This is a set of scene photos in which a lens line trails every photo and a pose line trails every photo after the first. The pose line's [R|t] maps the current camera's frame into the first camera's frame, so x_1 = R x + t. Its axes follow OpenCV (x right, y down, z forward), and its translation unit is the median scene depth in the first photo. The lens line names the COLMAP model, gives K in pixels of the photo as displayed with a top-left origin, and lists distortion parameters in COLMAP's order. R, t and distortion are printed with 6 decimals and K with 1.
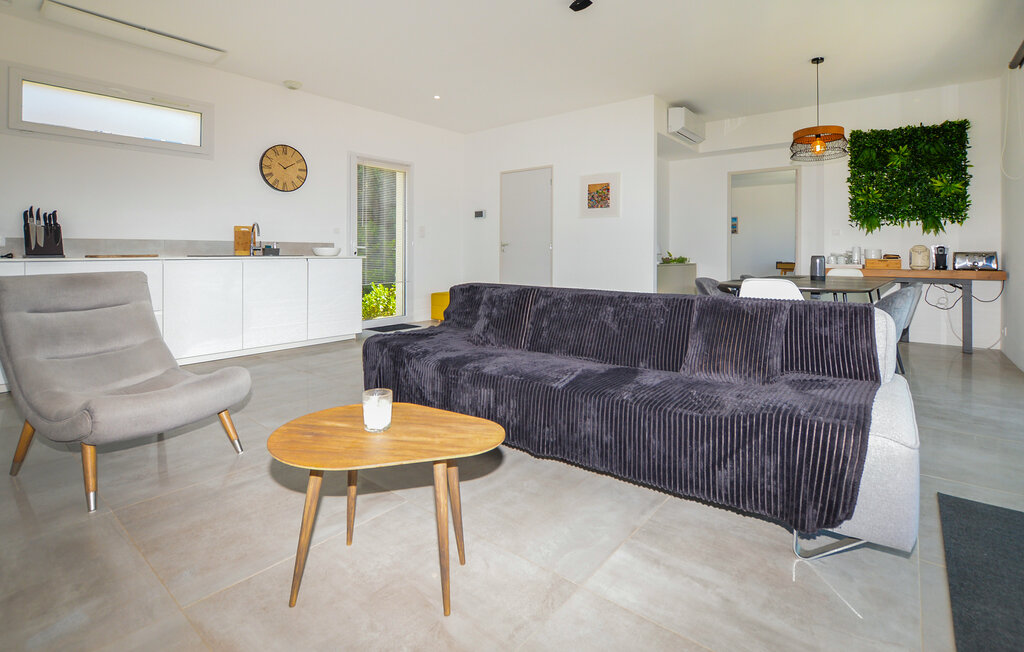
lens RADIAL K [[461.9, 0, 512.0], [0, 461.9, 326.0], [0, 0, 1]] dist [-0.015621, -0.000350]
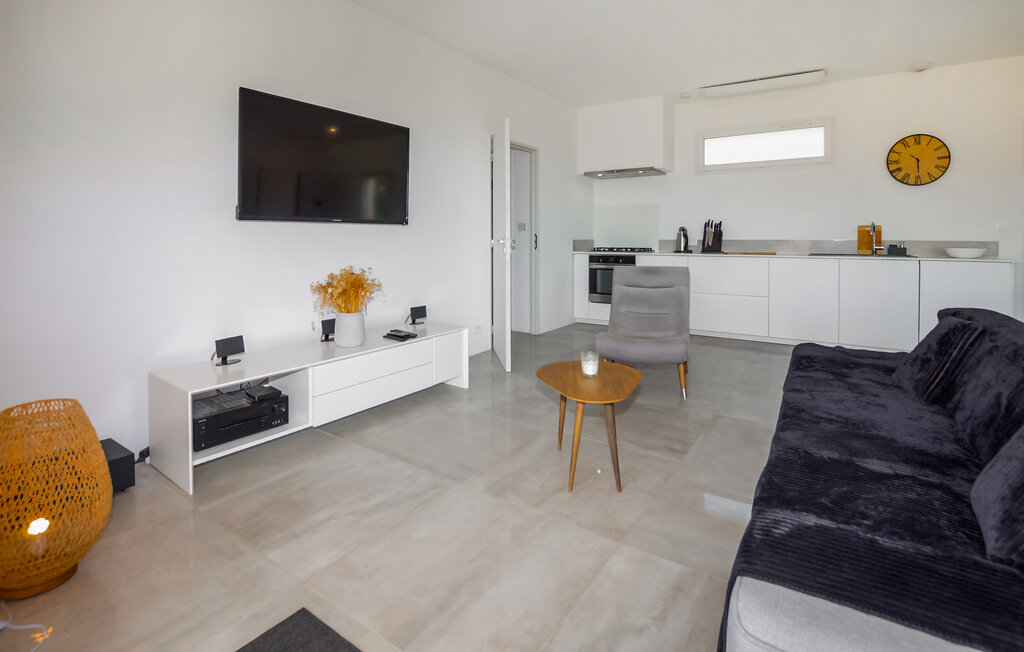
lens RADIAL K [[461.9, 0, 512.0], [0, 461.9, 326.0], [0, 0, 1]] dist [-0.015621, -0.000350]
pose [[0.114319, 0.171295, -0.978565, 0.354069], [-0.163116, 0.974891, 0.151596, -0.031979], [0.979961, 0.142289, 0.139390, 0.146713]]
